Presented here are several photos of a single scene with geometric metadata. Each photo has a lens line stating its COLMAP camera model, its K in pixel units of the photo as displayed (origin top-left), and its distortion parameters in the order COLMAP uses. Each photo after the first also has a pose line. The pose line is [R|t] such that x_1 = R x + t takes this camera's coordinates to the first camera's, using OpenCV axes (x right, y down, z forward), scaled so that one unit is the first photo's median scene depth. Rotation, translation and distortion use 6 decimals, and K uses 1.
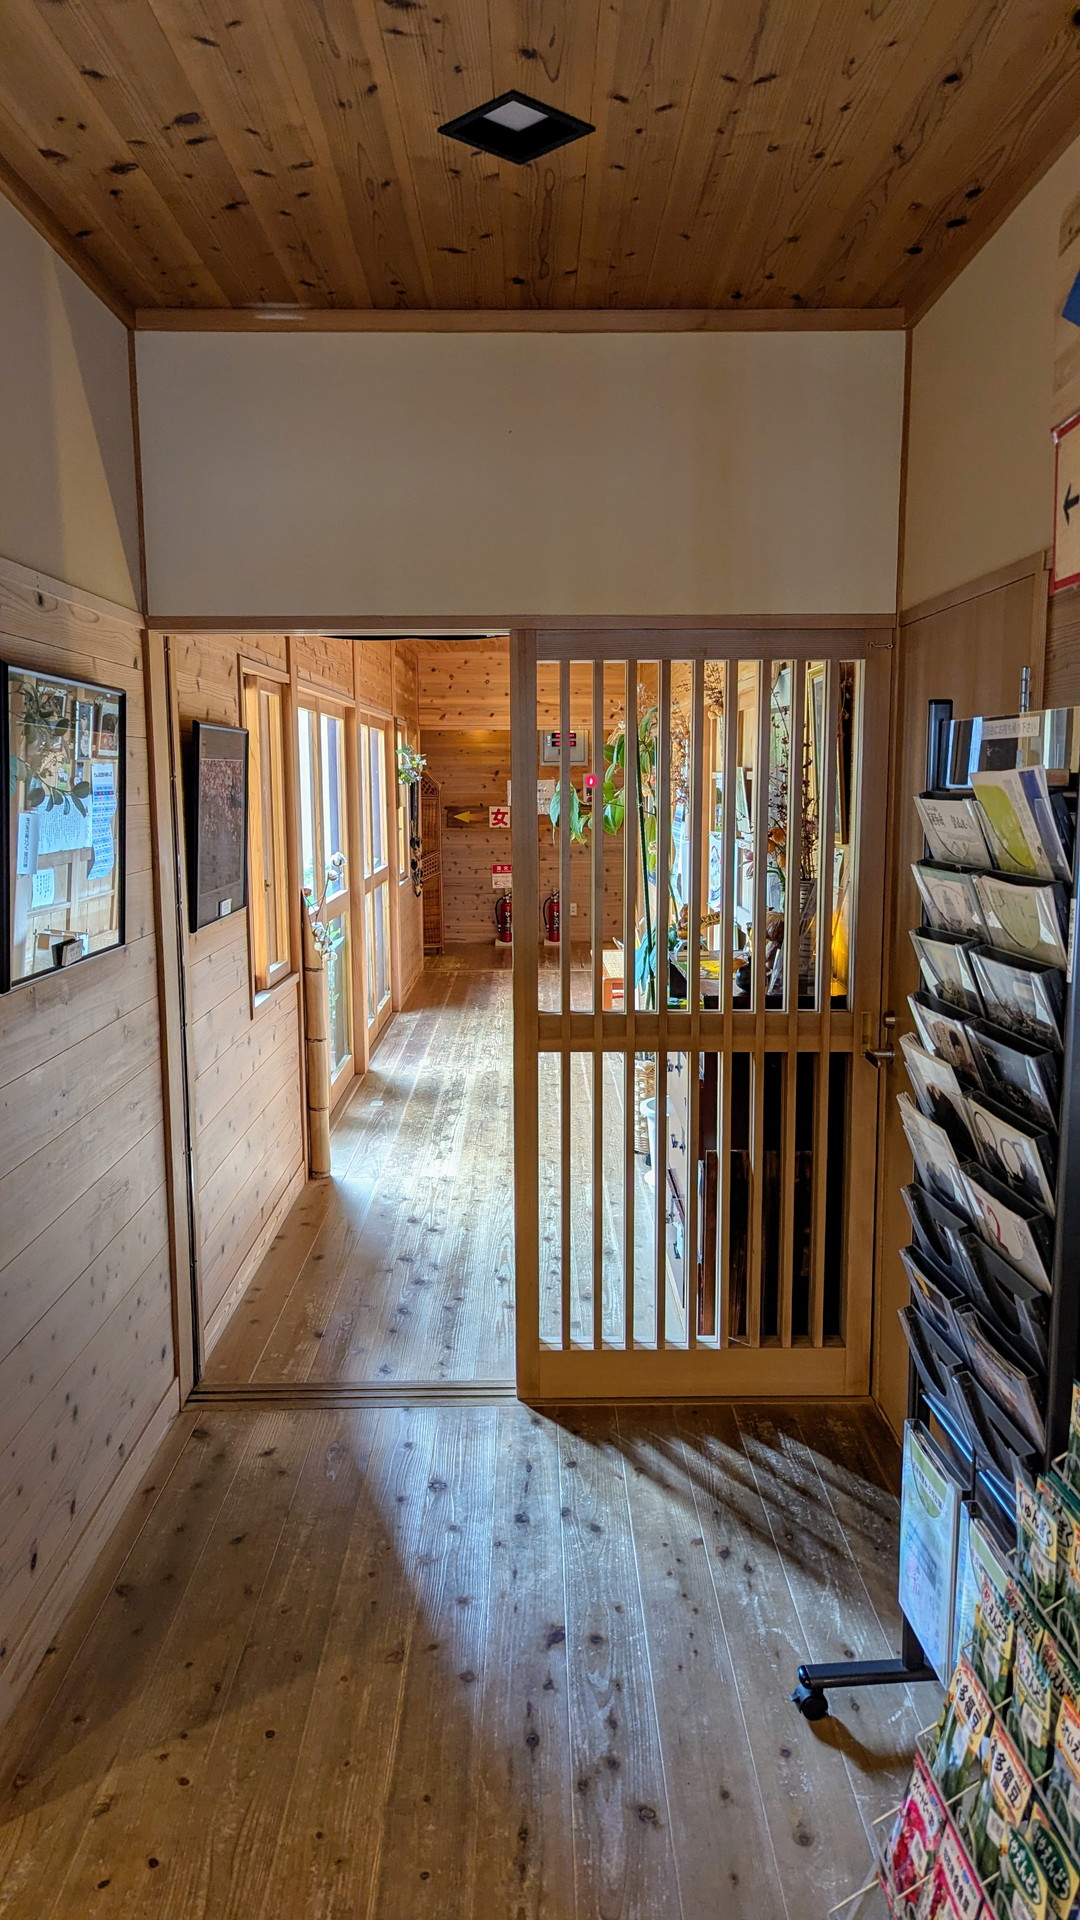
lens RADIAL K [[1374.5, 0, 539.5], [0, 1374.5, 967.5], [0, 0, 1]] dist [0.050803, -0.047983]
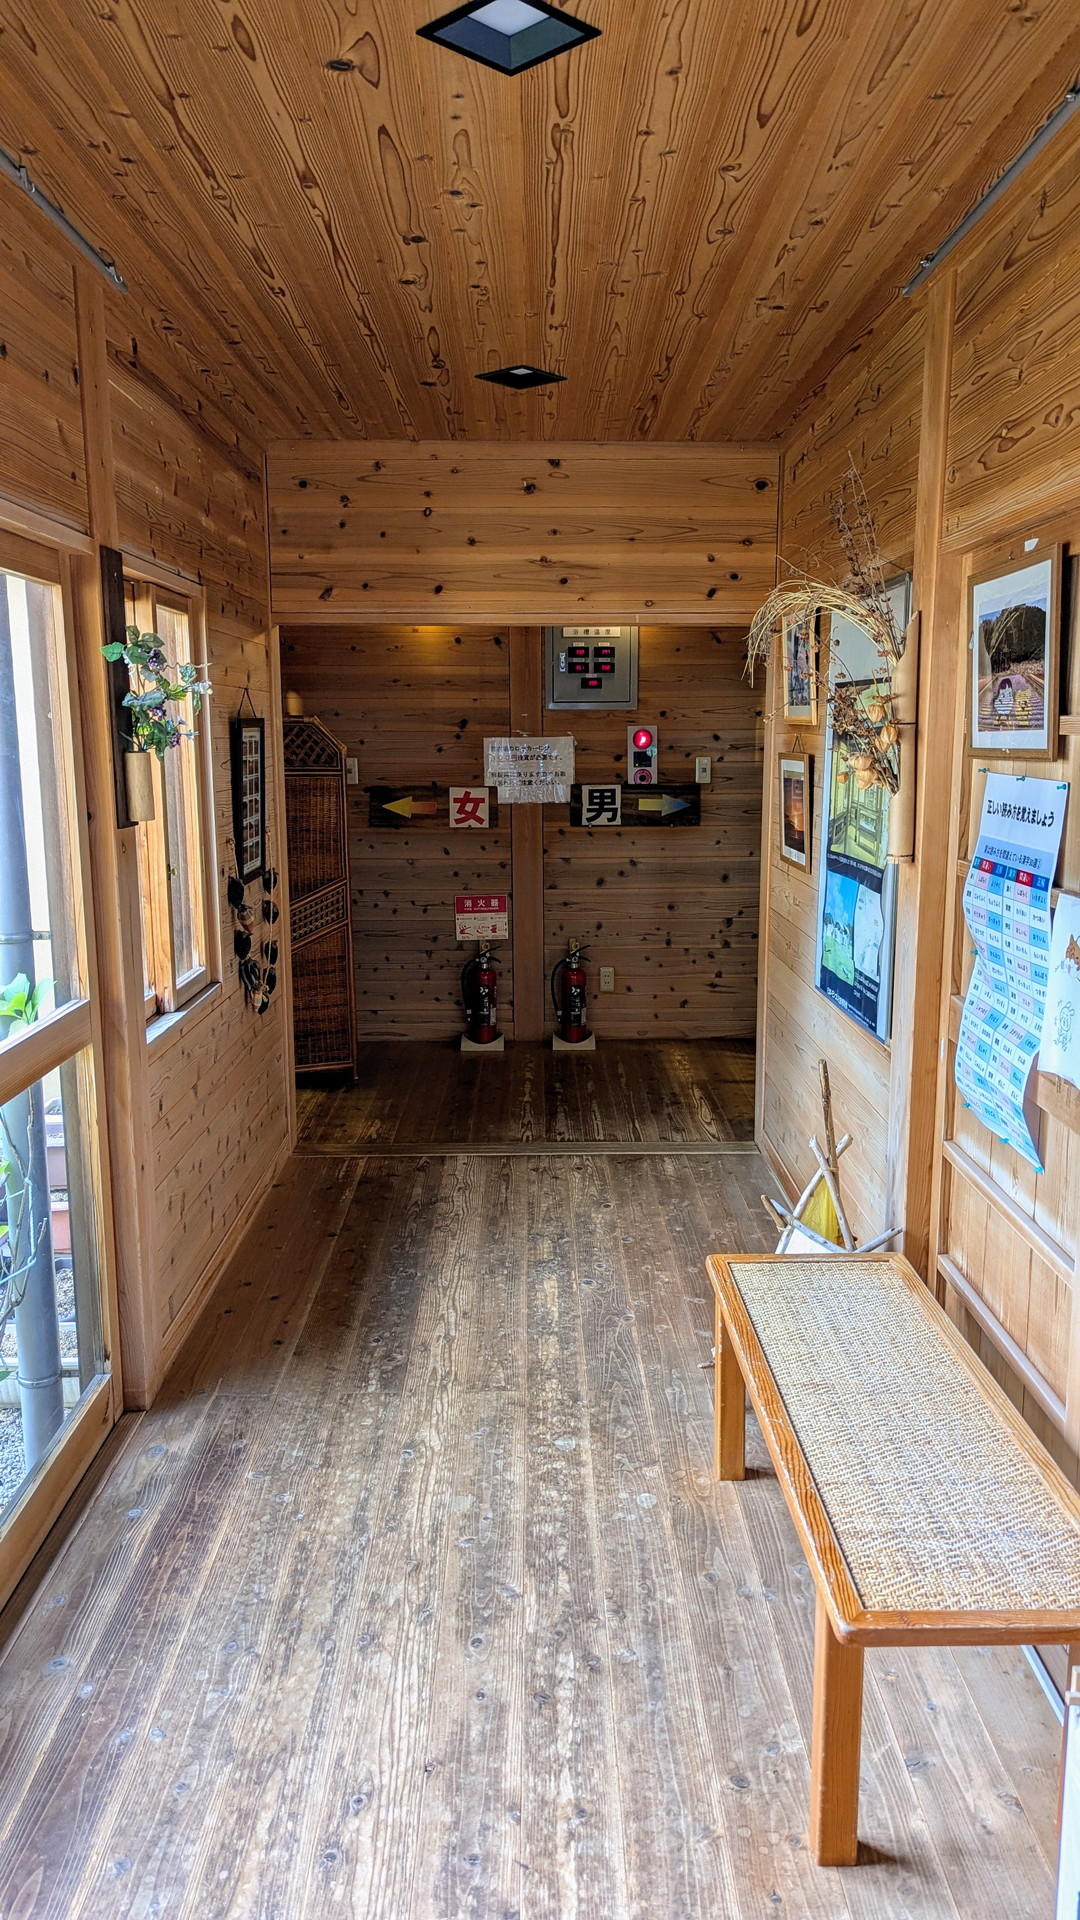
lens RADIAL K [[1374.5, 0, 543.6], [0, 1374.5, 952.9], [0, 0, 1]] dist [0.050803, -0.047983]
pose [[0.999995, 0.000753, 0.003002, -0.001929], [-0.000820, 0.999743, 0.022634, -0.065750], [-0.002985, -0.022636, 0.999739, 0.472315]]
